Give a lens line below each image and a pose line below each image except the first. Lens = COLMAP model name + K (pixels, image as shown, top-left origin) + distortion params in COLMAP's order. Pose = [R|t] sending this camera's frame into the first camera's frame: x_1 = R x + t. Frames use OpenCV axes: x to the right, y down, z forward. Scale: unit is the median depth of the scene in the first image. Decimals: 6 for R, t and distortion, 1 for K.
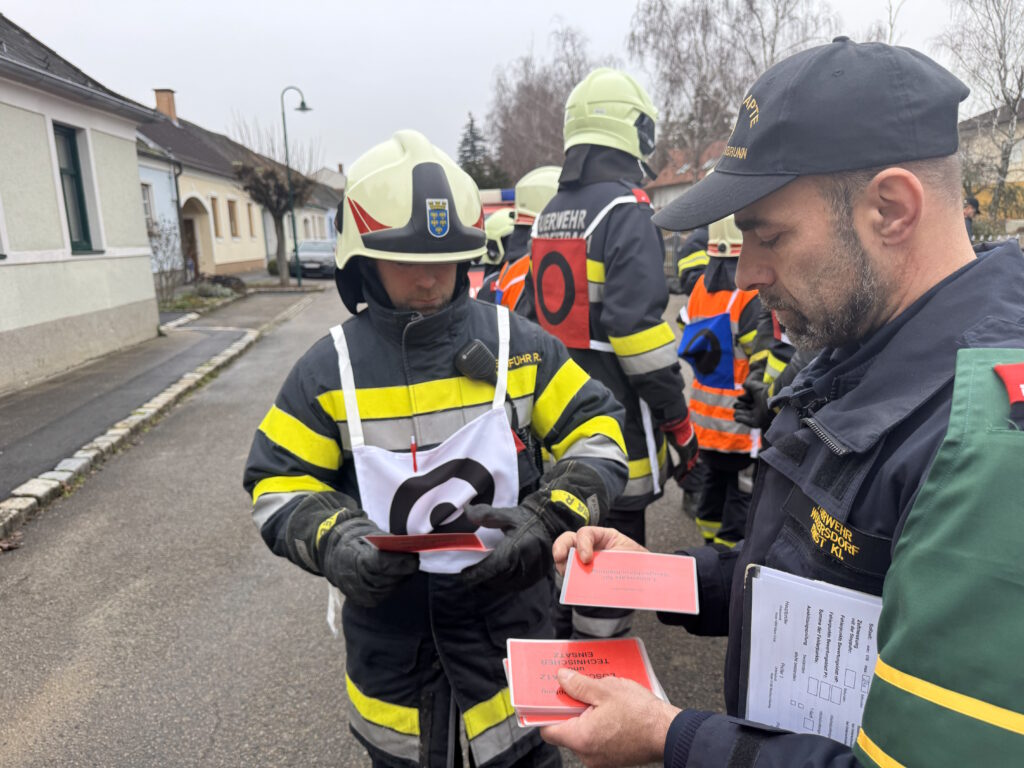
lens RADIAL K [[725.1, 0, 514.3], [0, 725.1, 388.0], [0, 0, 1]] dist [0.002040, 0.001256]
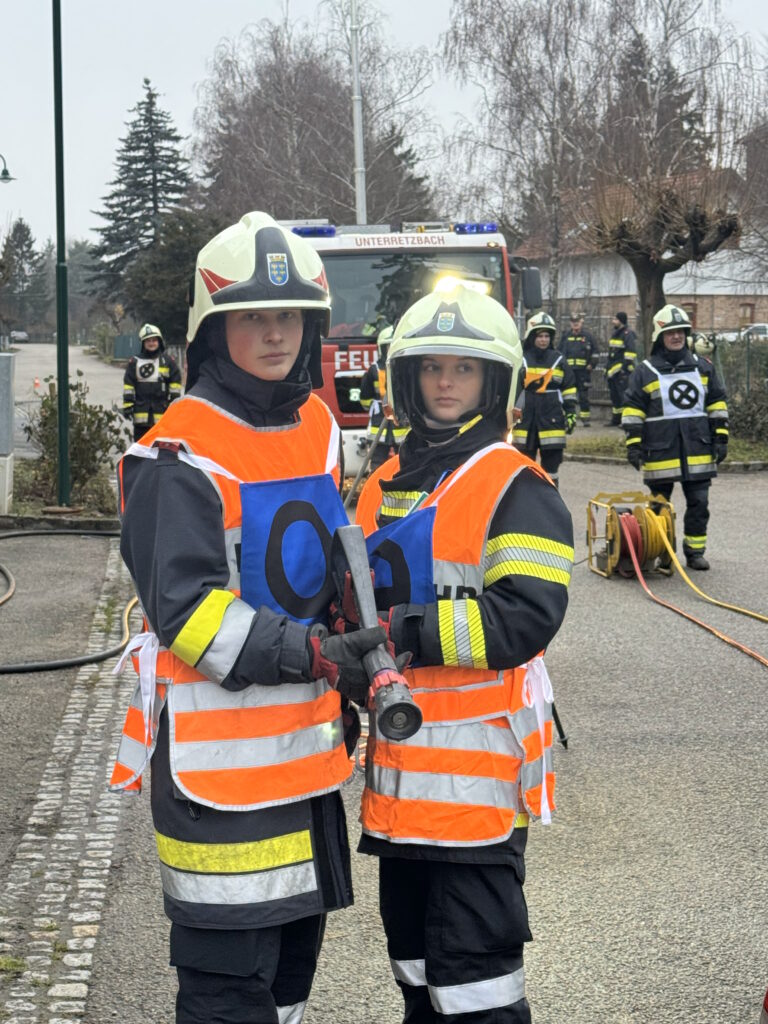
lens RADIAL K [[2017.3, 0, 394.0], [0, 2017.3, 536.1], [0, 0, 1]] dist [0.156667, 0.000000]
pose [[0.995695, 0.026808, 0.088728, -0.024545], [-0.016508, 0.993247, -0.114839, 0.119847], [-0.091208, 0.112880, 0.989414, -0.565117]]
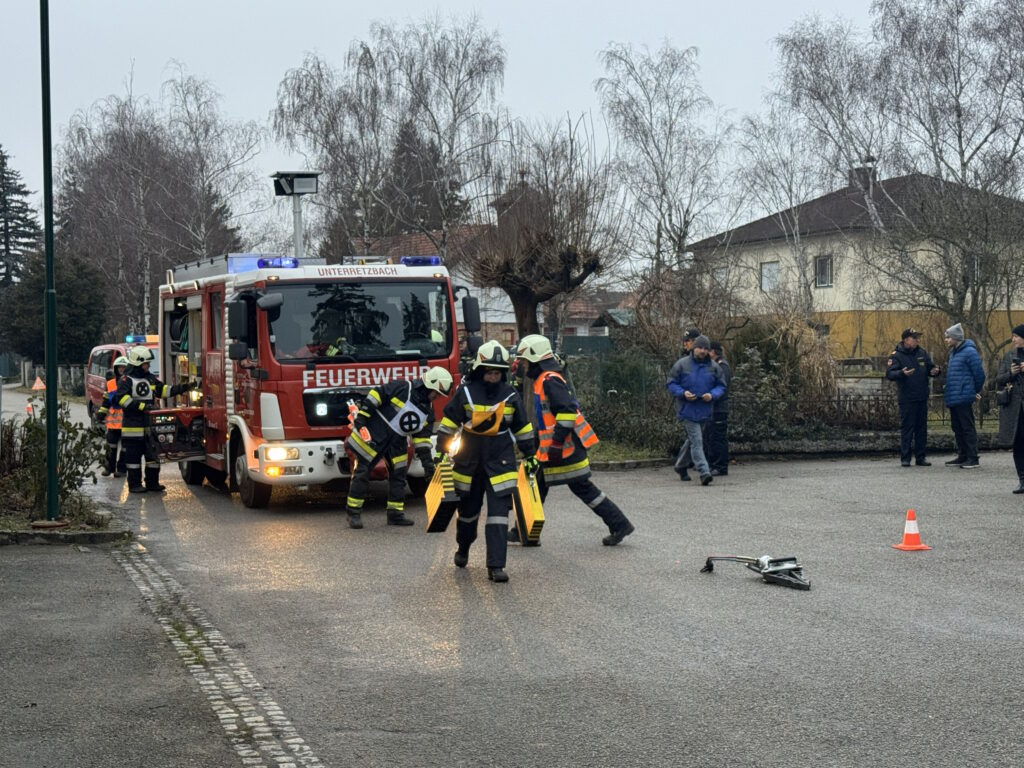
lens RADIAL K [[1595.6, 0, 497.5], [0, 1595.6, 405.9], [0, 0, 1]] dist [0.180406, 0.000000]
pose [[0.962569, 0.020268, 0.270277, -0.056697], [0.029708, 0.983302, -0.179540, 0.108540], [-0.269403, 0.180849, 0.945894, -0.508776]]
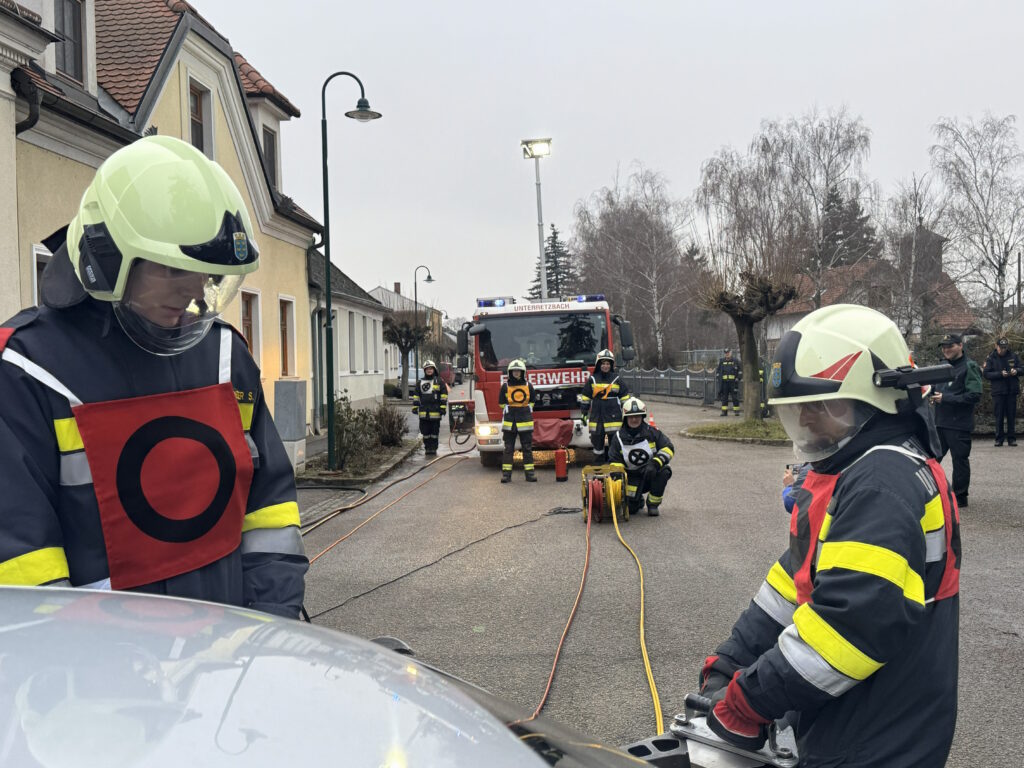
lens RADIAL K [[1129.3, 0, 509.4], [0, 1129.3, 403.5], [0, 0, 1]] dist [0.100384, 0.000000]
pose [[0.995183, 0.019837, -0.096005, 0.040286], [-0.036267, 0.984332, -0.172553, 0.109546], [0.091078, 0.175203, 0.980310, -0.528120]]
